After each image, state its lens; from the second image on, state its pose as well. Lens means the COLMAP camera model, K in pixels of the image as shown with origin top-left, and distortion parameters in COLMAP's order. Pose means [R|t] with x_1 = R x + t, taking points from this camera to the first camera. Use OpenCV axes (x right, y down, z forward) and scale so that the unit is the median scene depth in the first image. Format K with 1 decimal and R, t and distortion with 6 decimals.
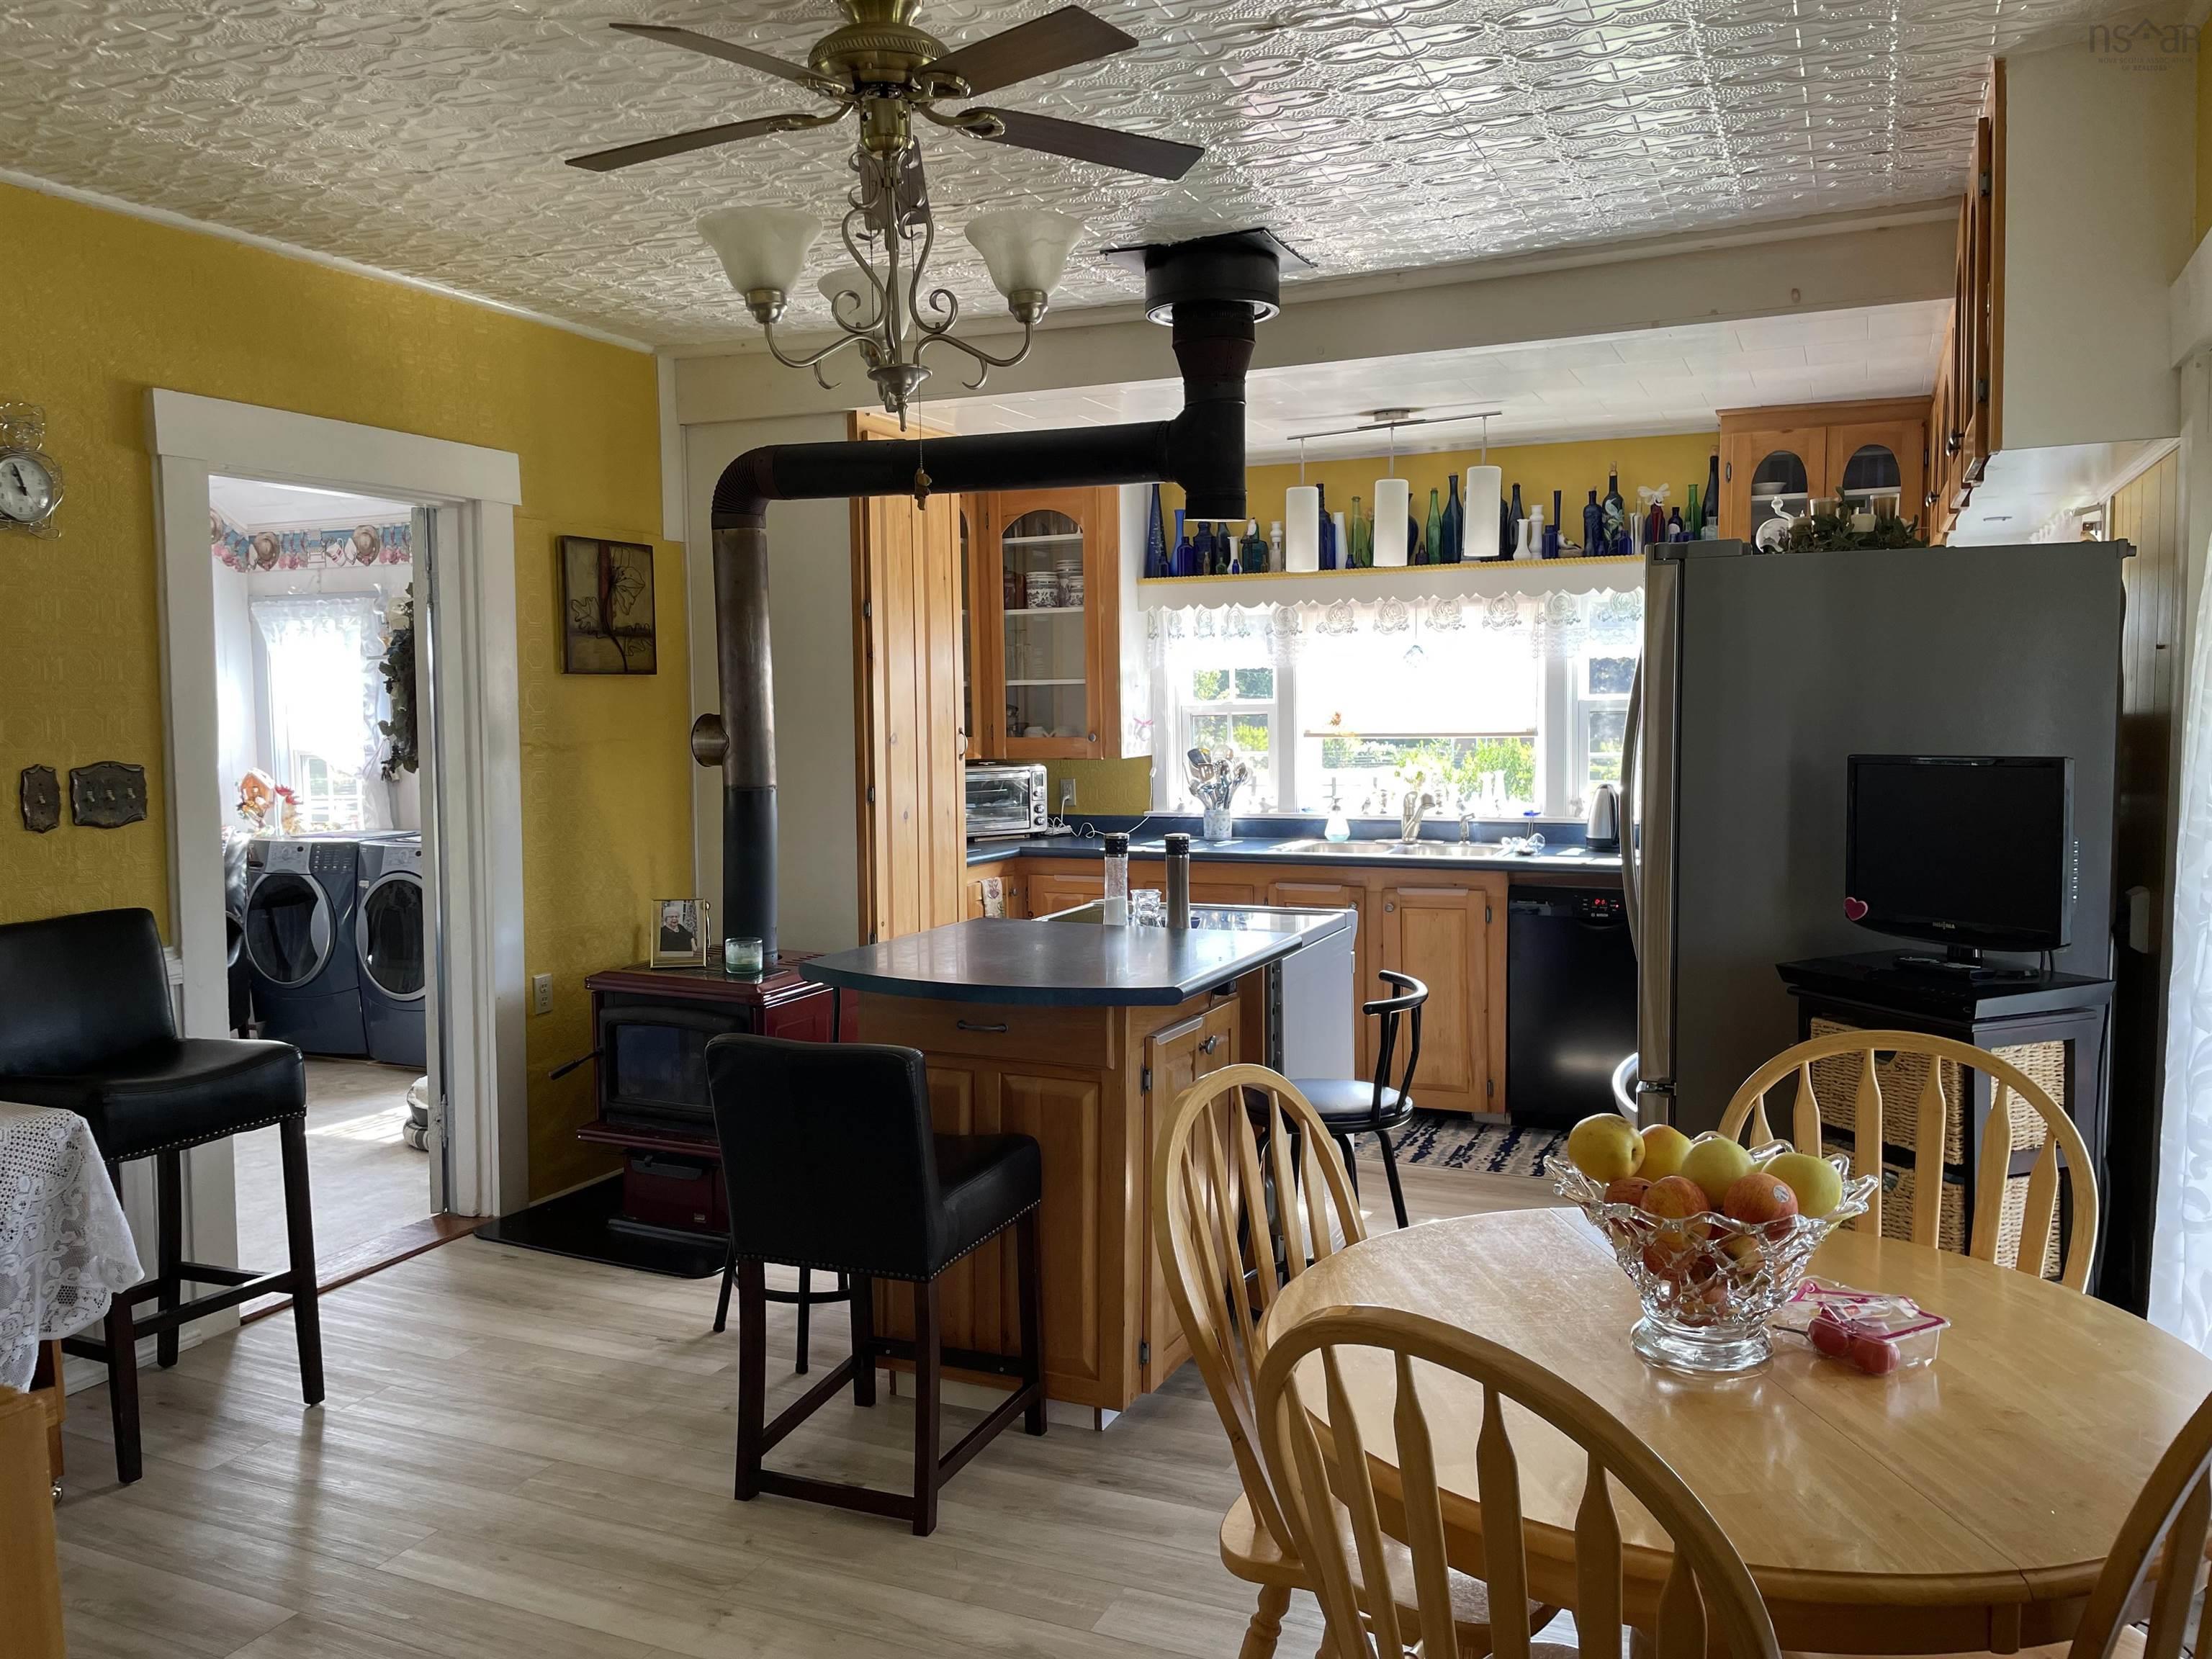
lens RADIAL K [[1705.5, 0, 1100.3], [0, 1705.5, 827.8], [0, 0, 1]] dist [0.103801, -0.103657]
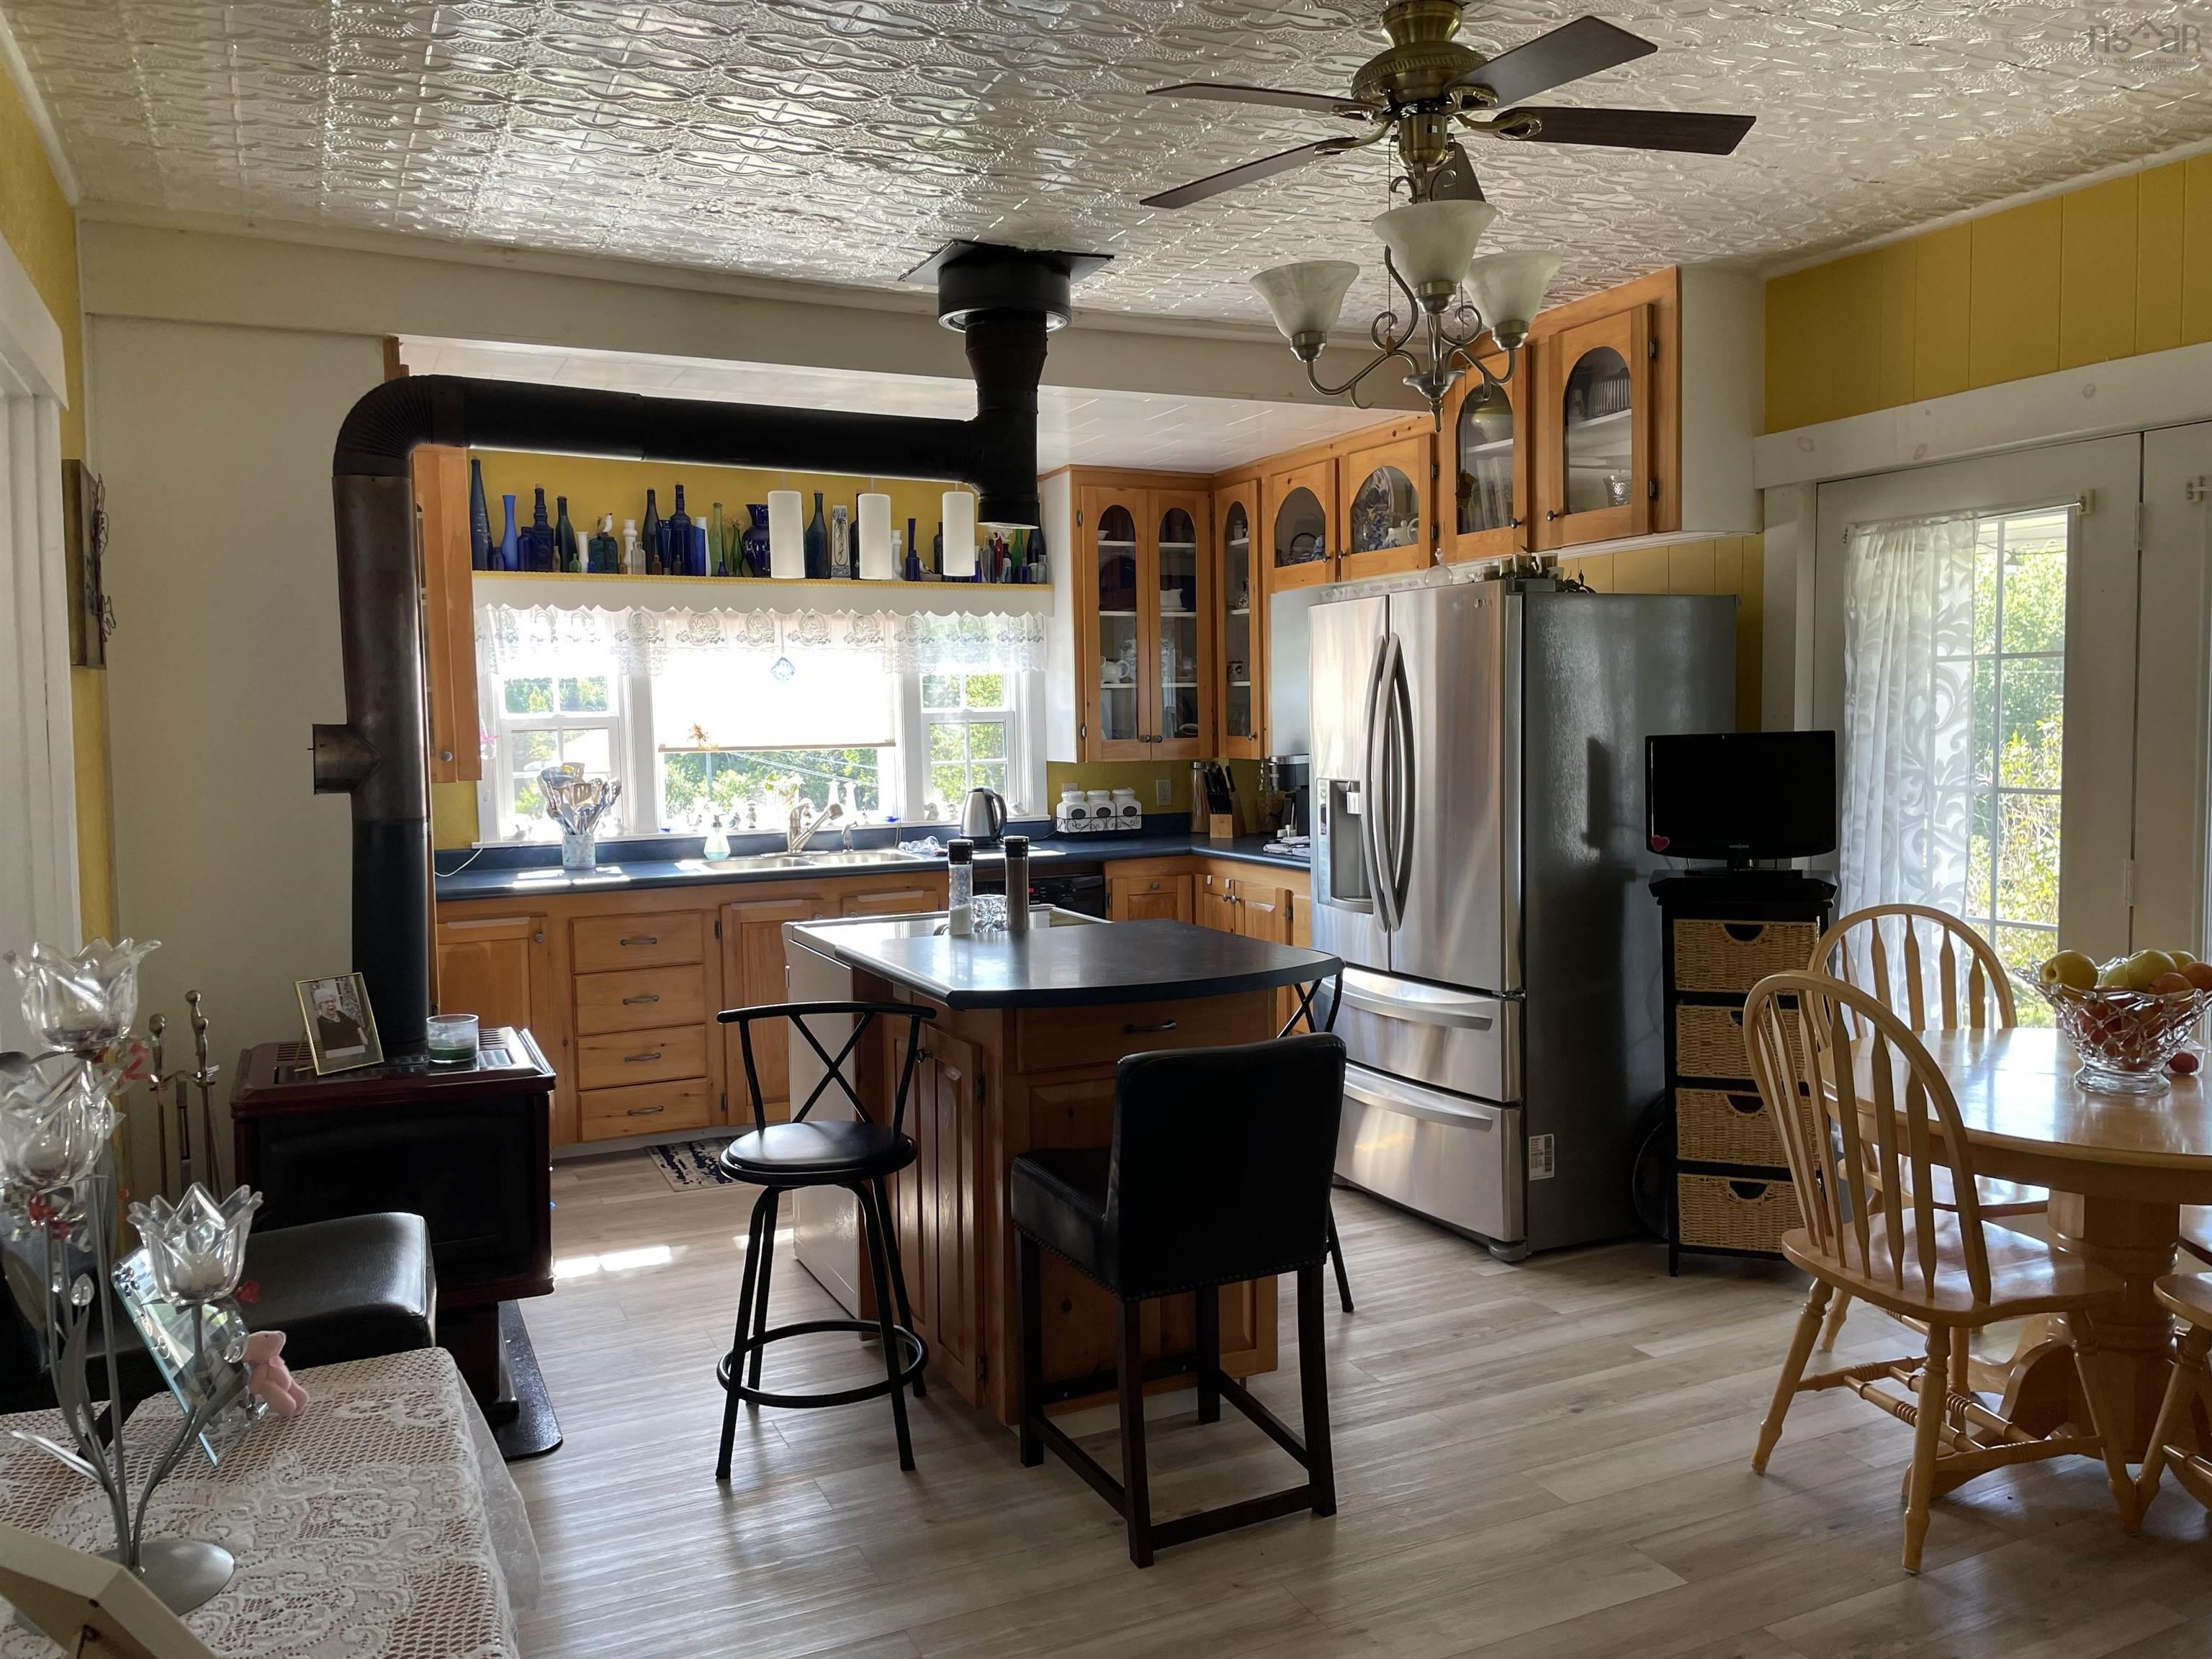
lens RADIAL K [[1705.5, 0, 1107.8], [0, 1705.5, 842.7], [0, 0, 1]] dist [0.103801, -0.103657]
pose [[0.654660, -0.056855, 0.753782, -0.465264], [0.062094, 0.997842, 0.021335, -0.008821], [-0.753369, 0.032839, 0.656778, 0.210346]]
